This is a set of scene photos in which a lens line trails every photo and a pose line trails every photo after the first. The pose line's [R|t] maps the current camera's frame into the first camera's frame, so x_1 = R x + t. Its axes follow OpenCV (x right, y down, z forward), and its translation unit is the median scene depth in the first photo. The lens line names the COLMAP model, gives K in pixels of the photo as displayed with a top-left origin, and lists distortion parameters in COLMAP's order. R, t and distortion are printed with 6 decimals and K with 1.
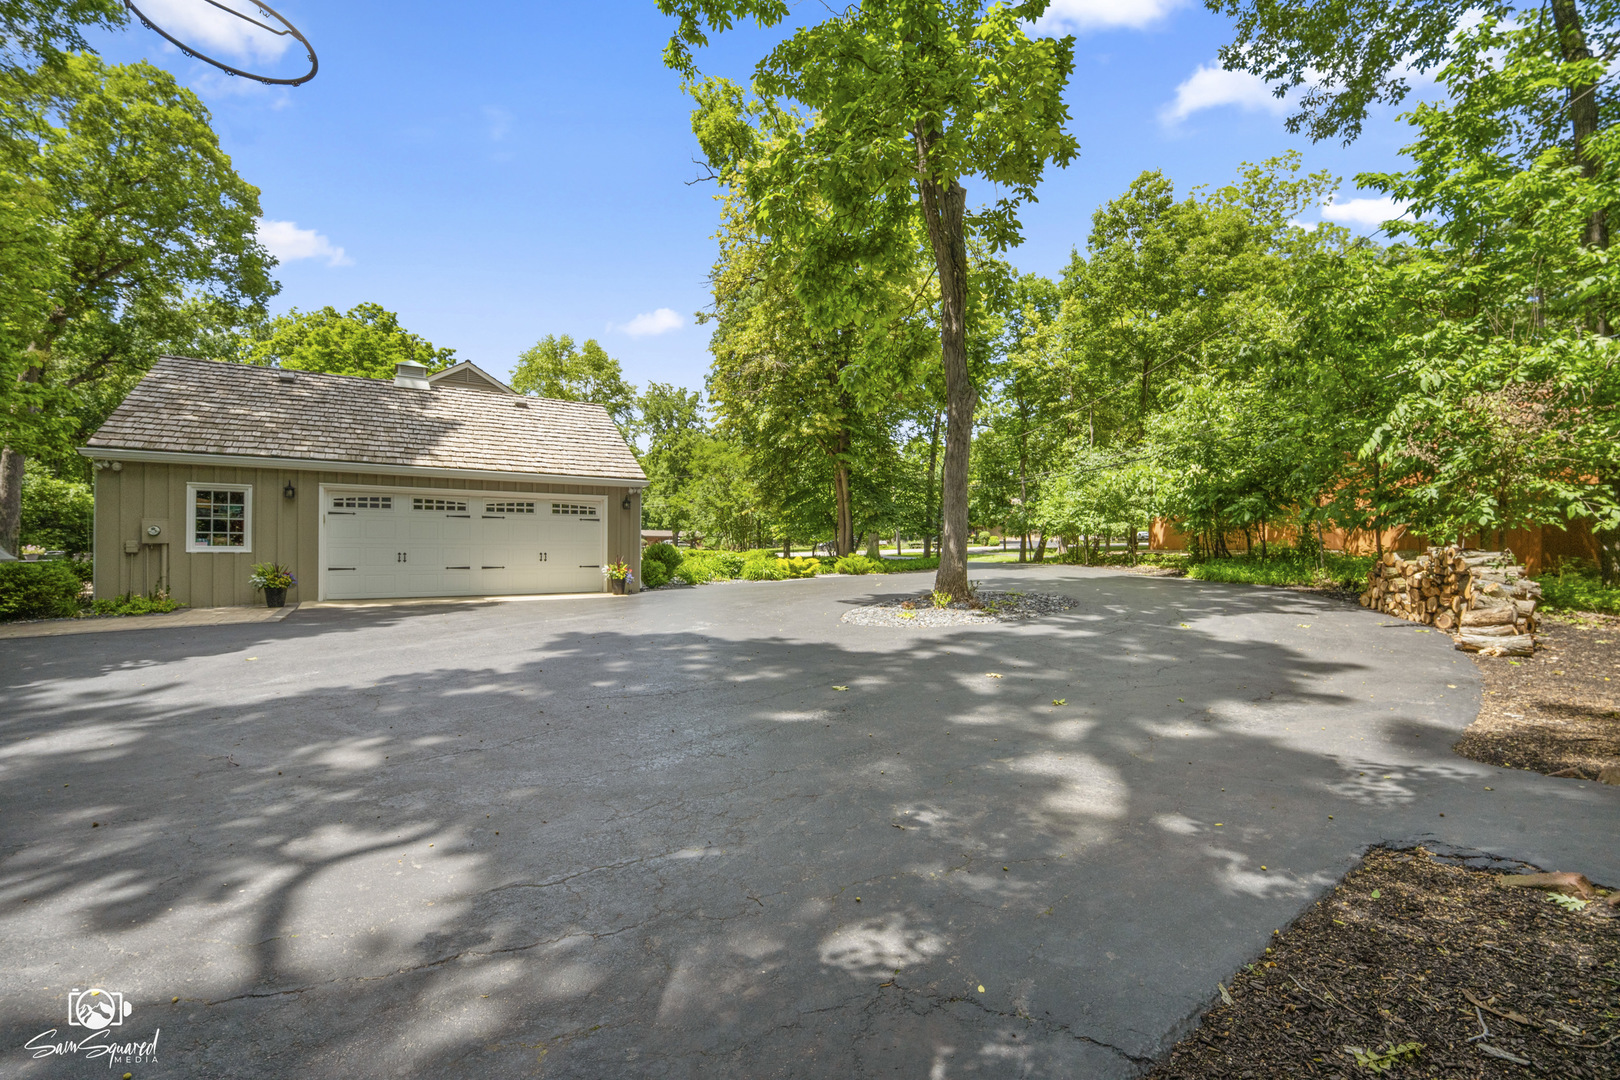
lens RADIAL K [[662.6, 0, 821.5], [0, 662.6, 551.1], [0, 0, 1]] dist [-0.008898, -0.001644]
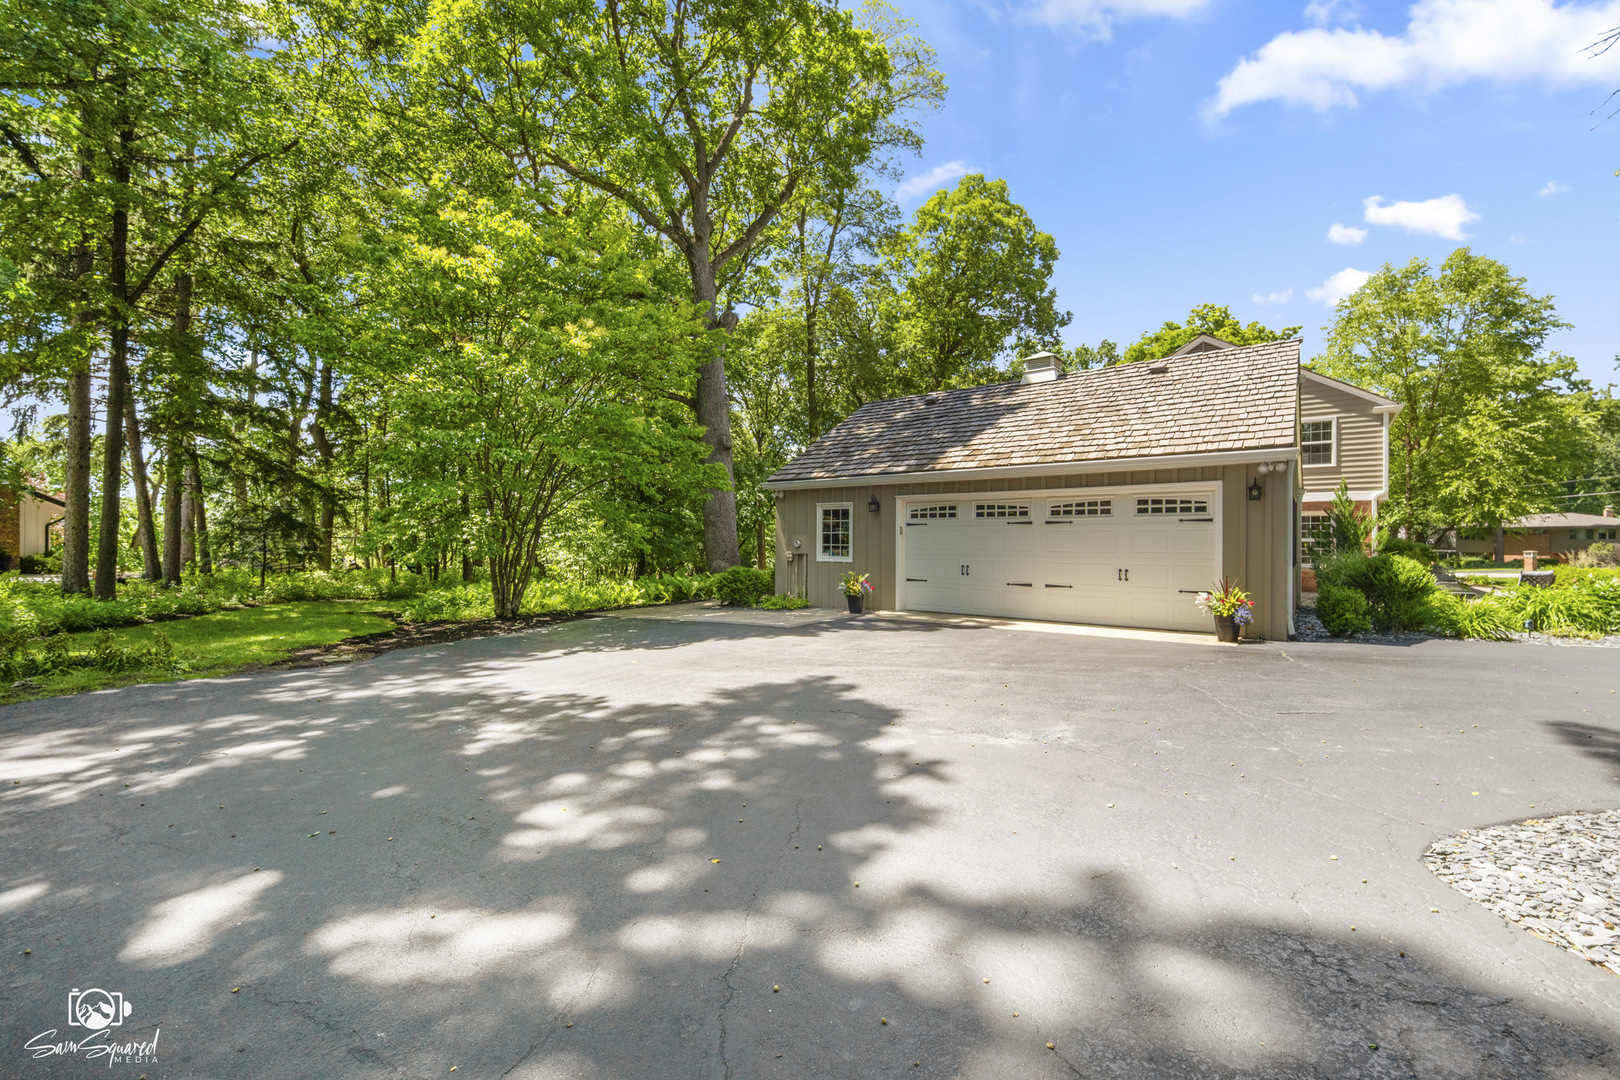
lens RADIAL K [[662.6, 0, 806.2], [0, 662.6, 543.7], [0, 0, 1]] dist [-0.008898, -0.001644]
pose [[0.357593, -0.004170, -0.933868, 0.090369], [-0.008885, 0.999930, -0.007867, -0.011839], [0.933835, 0.011110, 0.357531, 0.303841]]
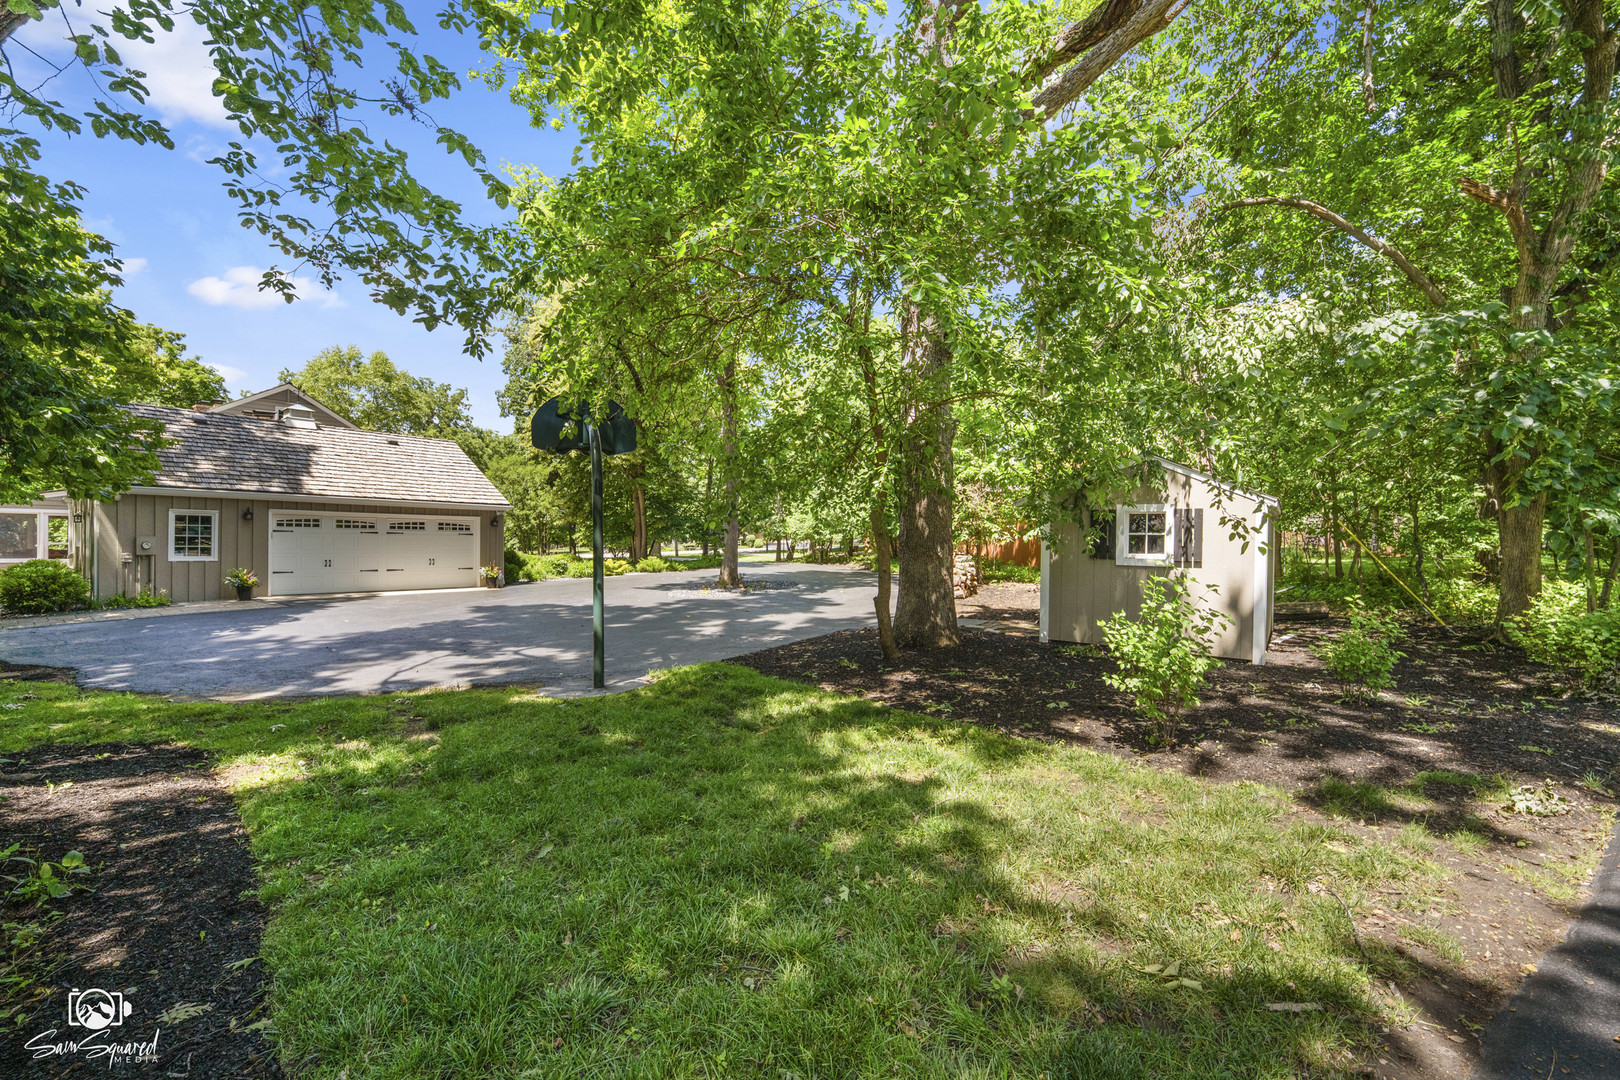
lens RADIAL K [[662.6, 0, 815.9], [0, 662.6, 545.2], [0, 0, 1]] dist [-0.008898, -0.001644]
pose [[0.943527, -0.002792, 0.331284, -0.089850], [0.005451, 0.999960, -0.007096, -0.008079], [-0.331251, 0.008501, 0.943505, -0.393356]]
